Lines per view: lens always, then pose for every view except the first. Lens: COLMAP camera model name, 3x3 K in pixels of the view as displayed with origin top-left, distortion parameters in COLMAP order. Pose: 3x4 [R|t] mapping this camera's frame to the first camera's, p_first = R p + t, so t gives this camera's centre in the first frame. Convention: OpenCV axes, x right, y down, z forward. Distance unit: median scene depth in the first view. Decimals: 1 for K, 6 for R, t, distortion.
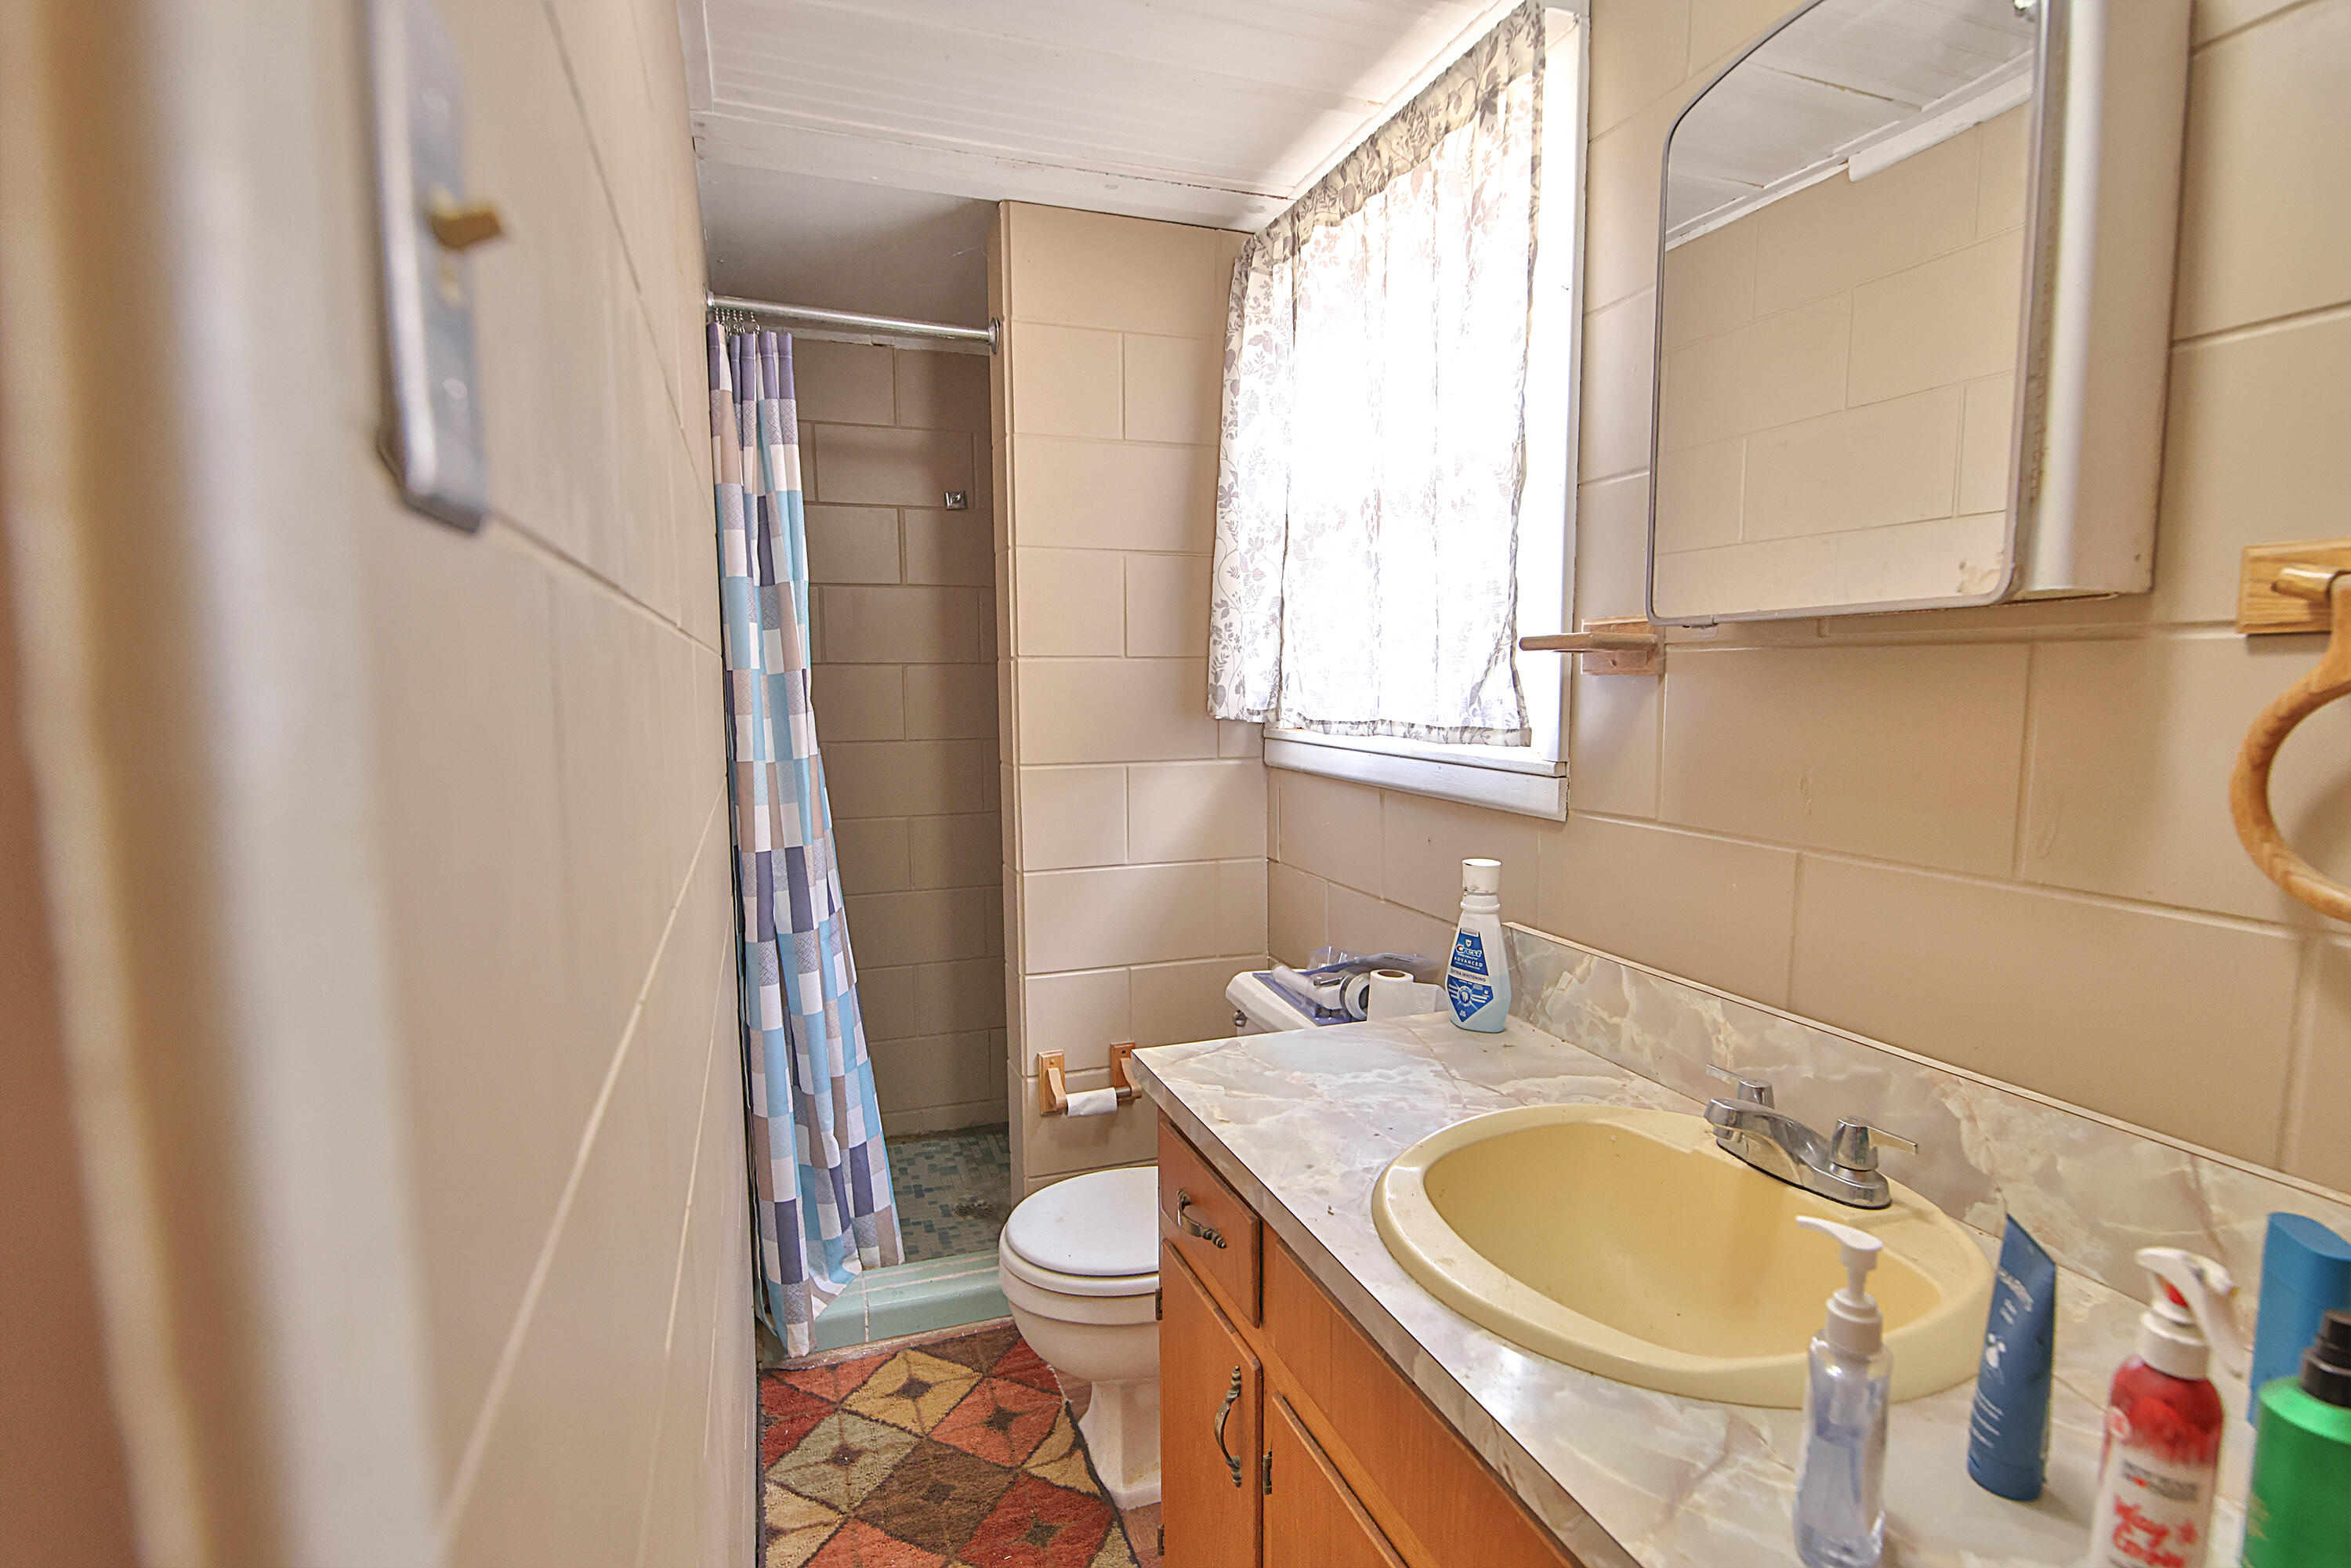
lens RADIAL K [[1133.9, 0, 1180.0], [0, 1133.9, 790.7], [0, 0, 1]] dist [0.004367, -0.009986]
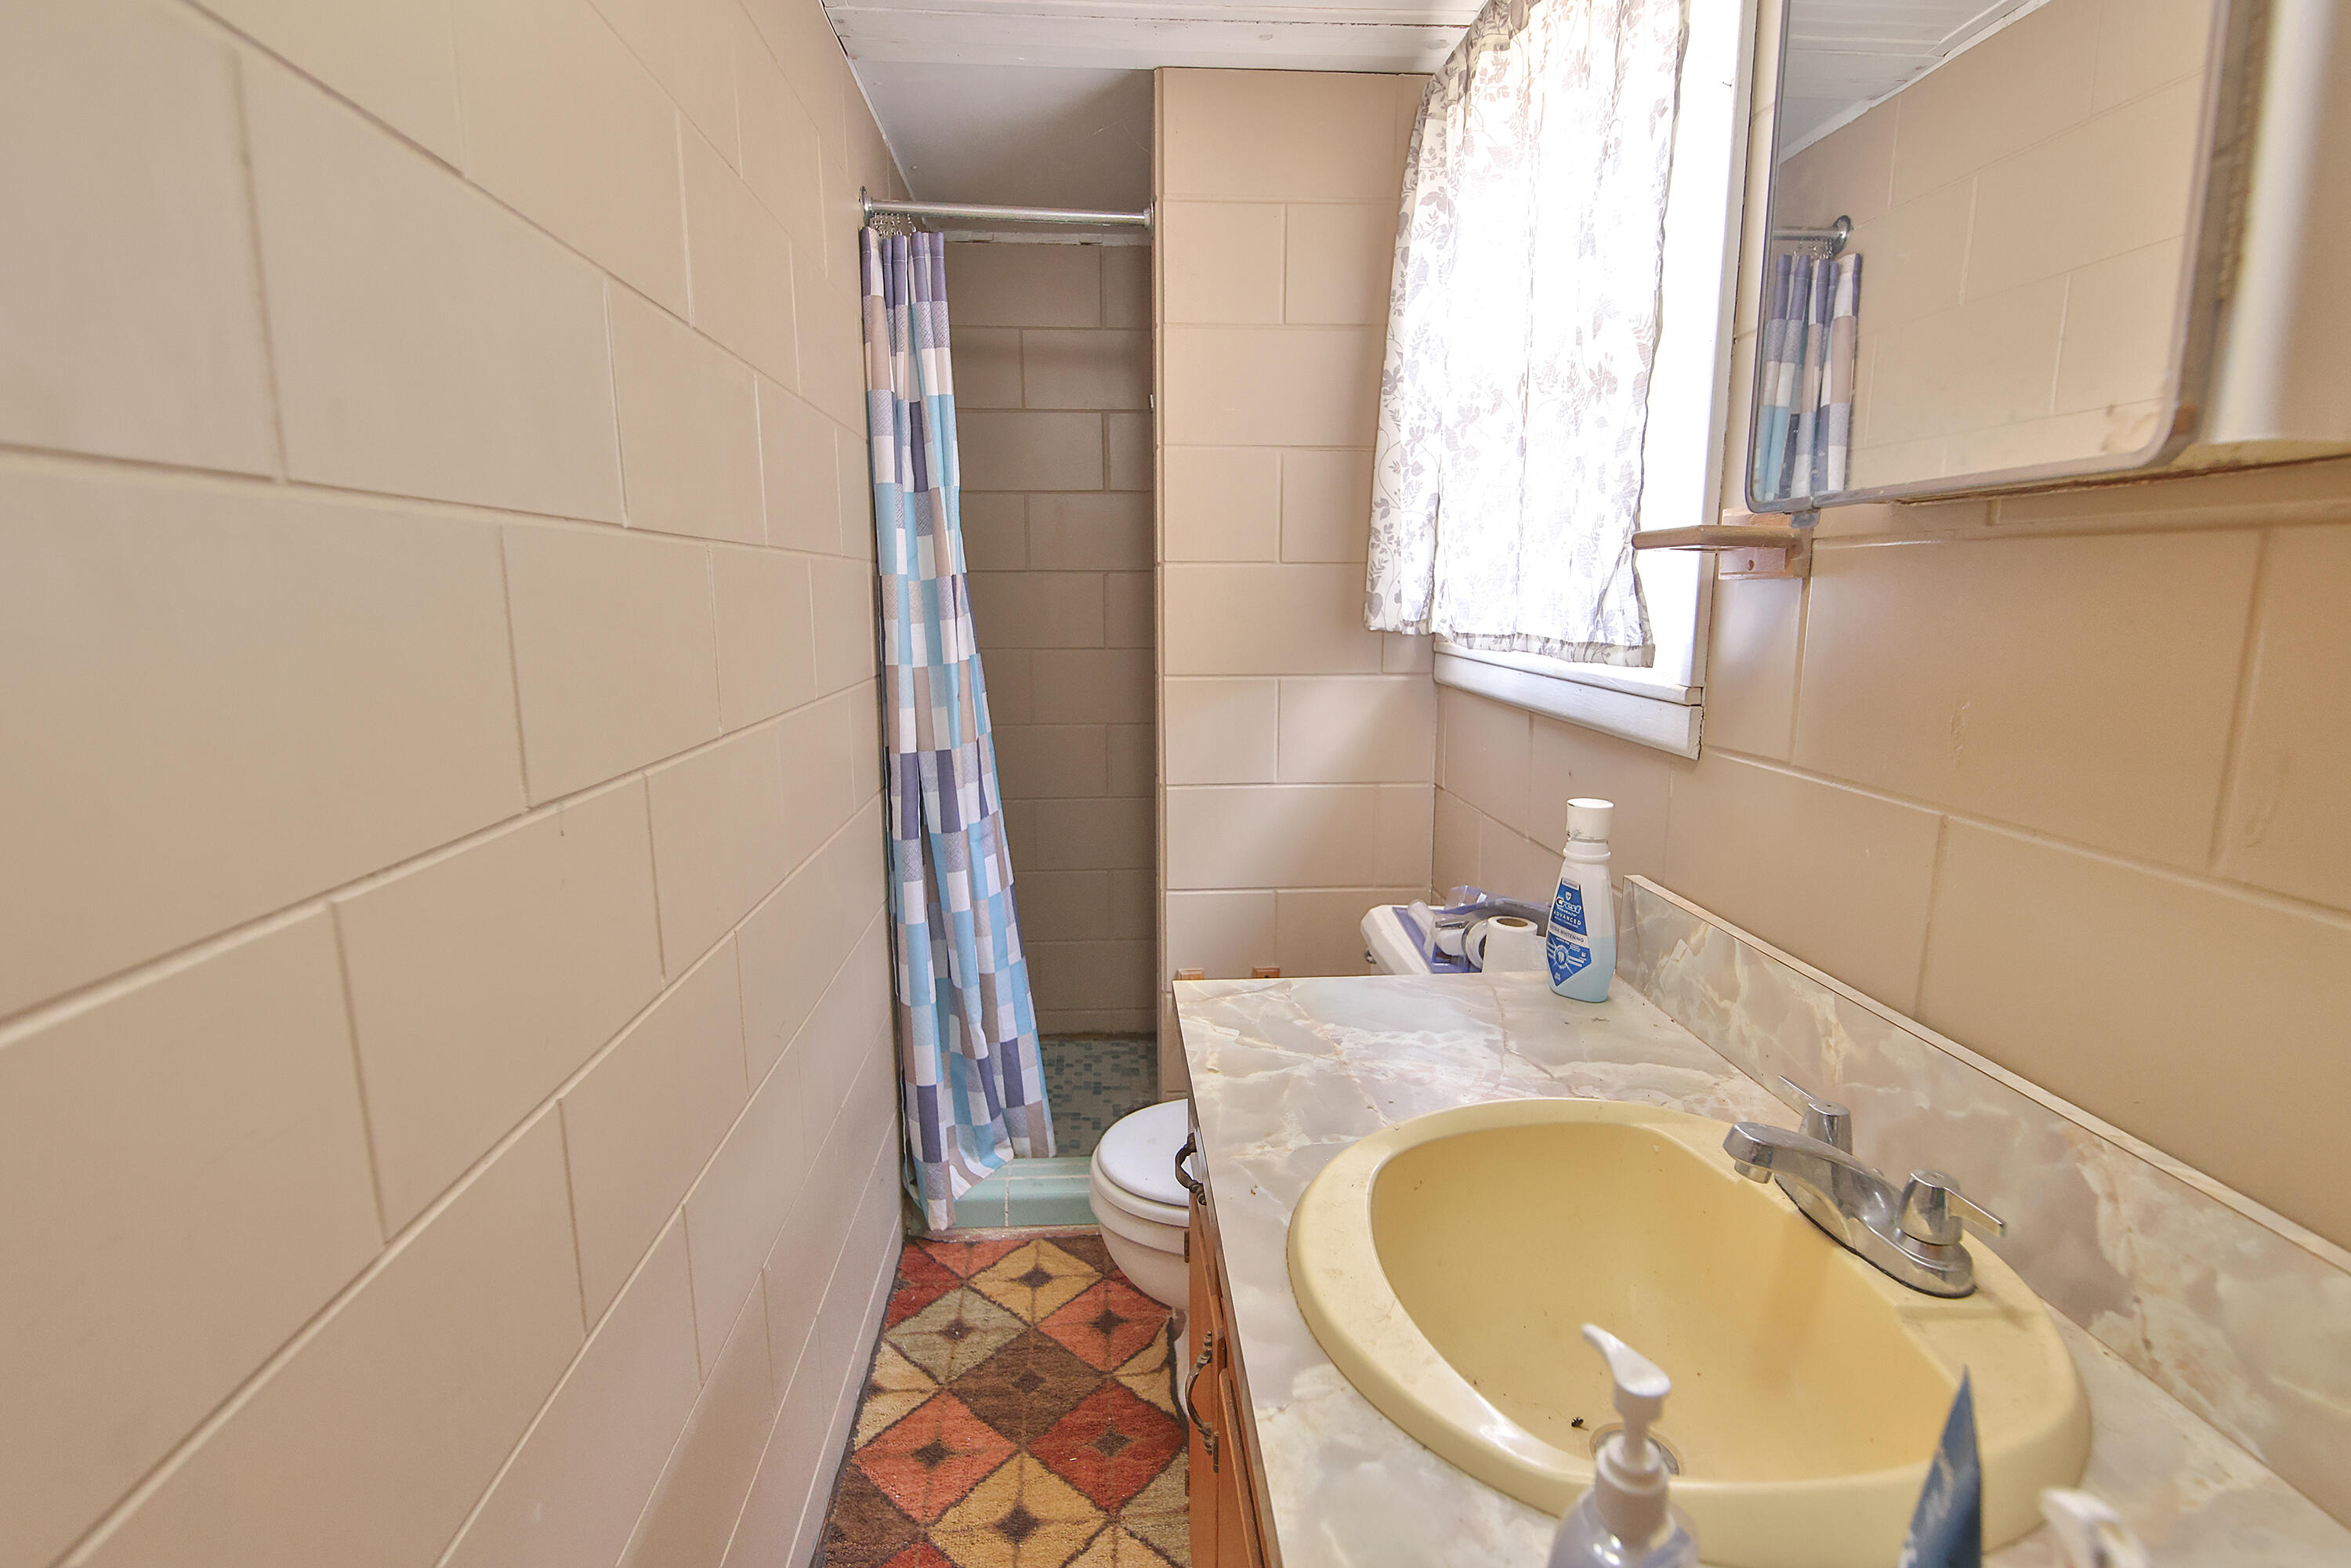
lens RADIAL K [[1125.2, 0, 1175.5], [0, 1125.2, 784.0], [0, 0, 1]] dist [0.001439, -0.009897]
pose [[0.961325, 0.051204, -0.270615, 0.153594], [-0.031561, 0.996574, 0.076449, -0.004487], [0.273602, -0.064951, 0.959647, 0.085917]]
